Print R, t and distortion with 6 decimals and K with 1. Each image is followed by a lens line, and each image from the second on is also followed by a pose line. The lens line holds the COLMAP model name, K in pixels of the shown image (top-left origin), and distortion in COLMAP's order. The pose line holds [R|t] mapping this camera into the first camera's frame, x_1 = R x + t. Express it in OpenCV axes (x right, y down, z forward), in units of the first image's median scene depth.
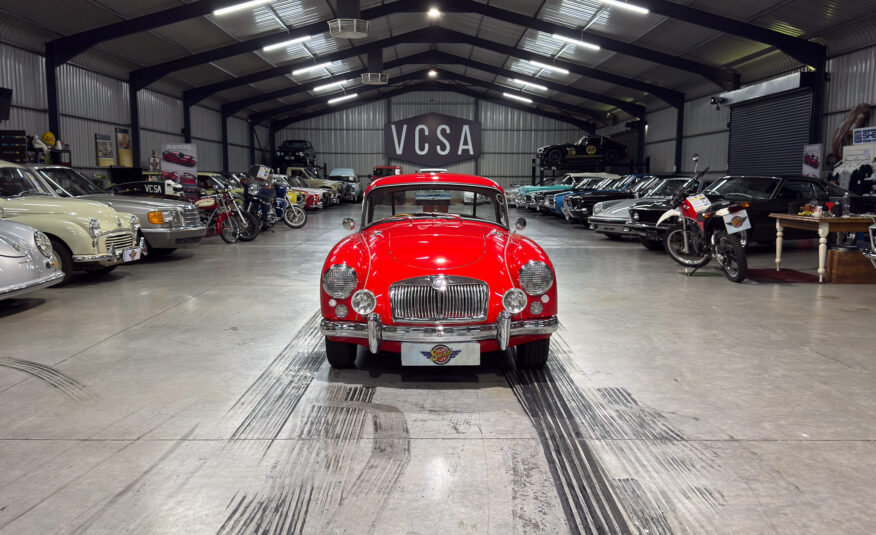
lens RADIAL K [[753.4, 0, 435.0], [0, 753.4, 270.2], [0, 0, 1]] dist [0.149547, -0.300129]
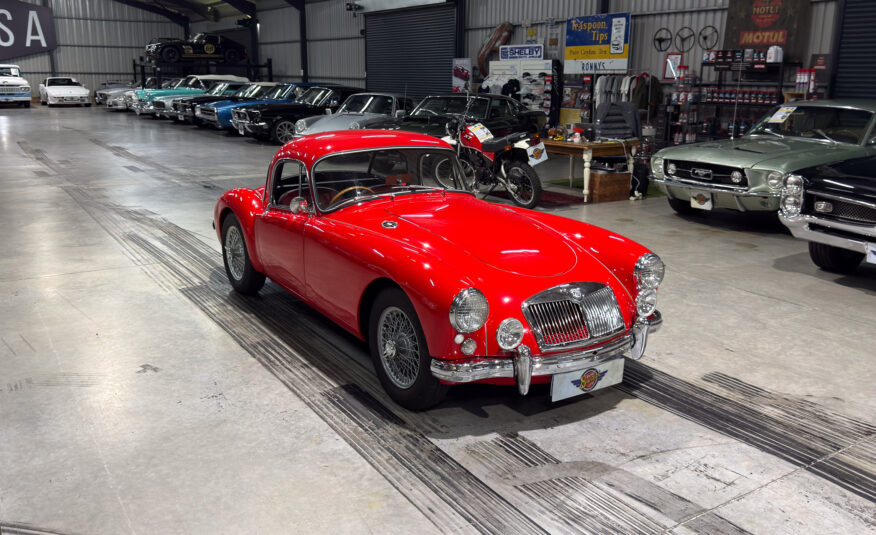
lens RADIAL K [[749.7, 0, 435.0], [0, 749.7, 245.8], [0, 0, 1]] dist [0.122876, -0.224147]
pose [[0.841990, -0.116283, 0.526811, -0.138195], [0.057997, 0.990346, 0.125905, -0.037355], [-0.536366, -0.075457, 0.840606, 0.096798]]
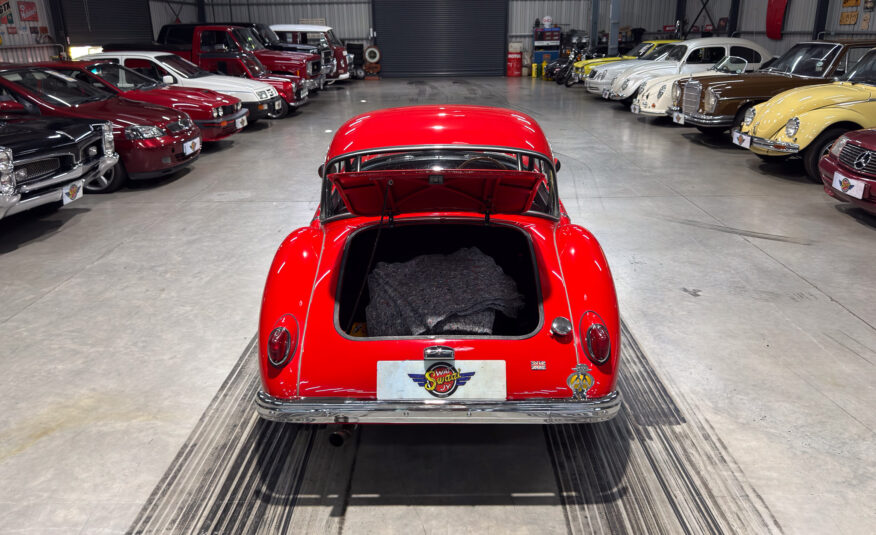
lens RADIAL K [[667.2, 0, 436.0], [0, 667.2, 232.7], [0, 0, 1]] dist [0.061020, -0.082053]
pose [[-0.999742, 0.007068, 0.021599, -0.003303], [0.015067, 0.917652, 0.397098, -0.093158], [-0.017013, 0.397321, -0.917522, 0.566390]]
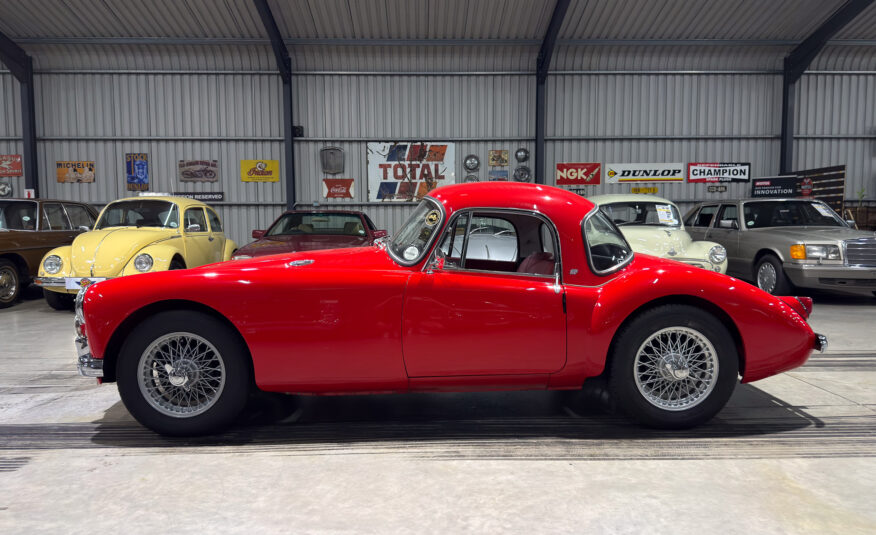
lens RADIAL K [[618.4, 0, 438.0], [0, 618.4, 267.5], [0, 0, 1]] dist [0.068328, -0.084289]
pose [[0.021978, 0.063234, -0.997757, 0.209041], [-0.111471, 0.991930, 0.060410, -0.029191], [0.993525, 0.109893, 0.028849, 0.341041]]
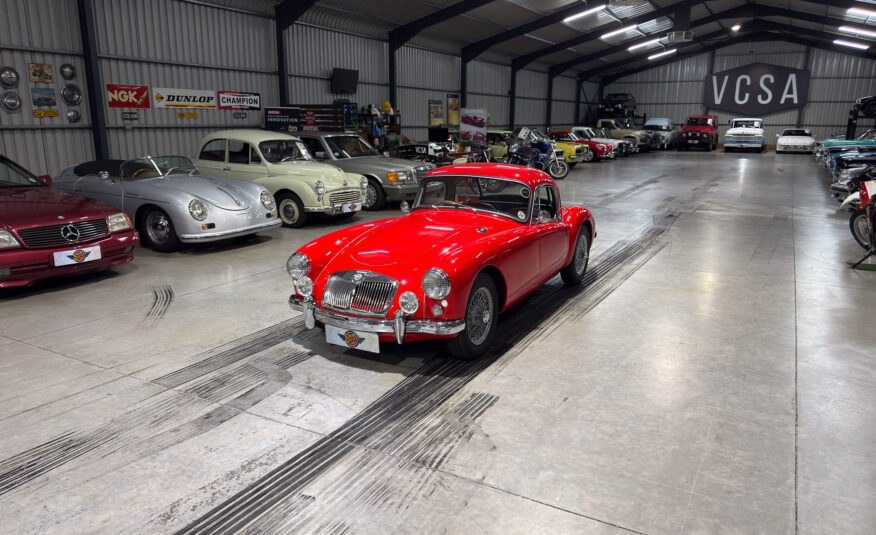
lens RADIAL K [[618.4, 0, 438.0], [0, 618.4, 267.5], [0, 0, 1]] dist [0.068328, -0.084289]
pose [[0.870666, 0.113704, -0.478551, 0.141005], [-0.060061, 0.990210, 0.126001, -0.031541], [0.488193, -0.080962, 0.868972, 0.057537]]
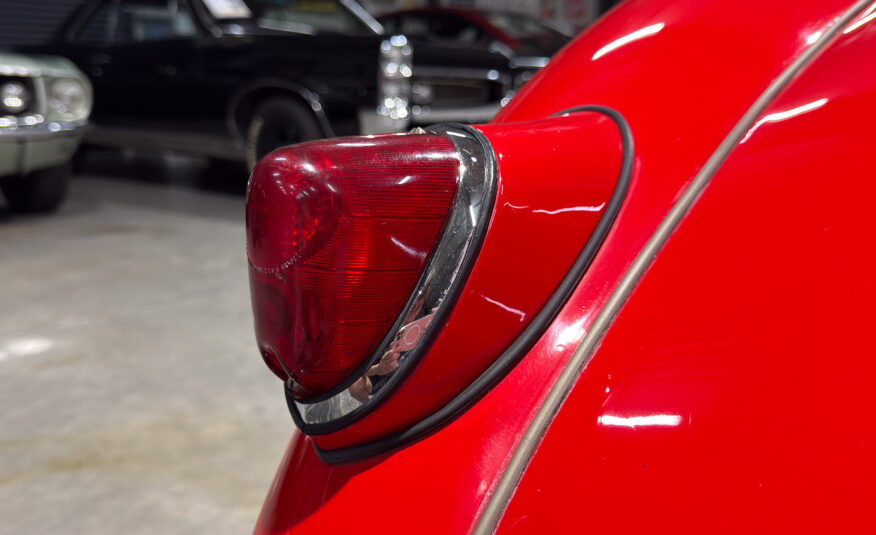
lens RADIAL K [[808.3, 0, 438.0], [0, 808.3, 267.5], [0, 0, 1]] dist [0.159211, -0.356234]
pose [[-0.740701, -0.144067, 0.656206, 0.021219], [0.076079, 0.952468, 0.294986, -0.022815], [-0.667513, 0.268420, -0.694534, 0.460368]]
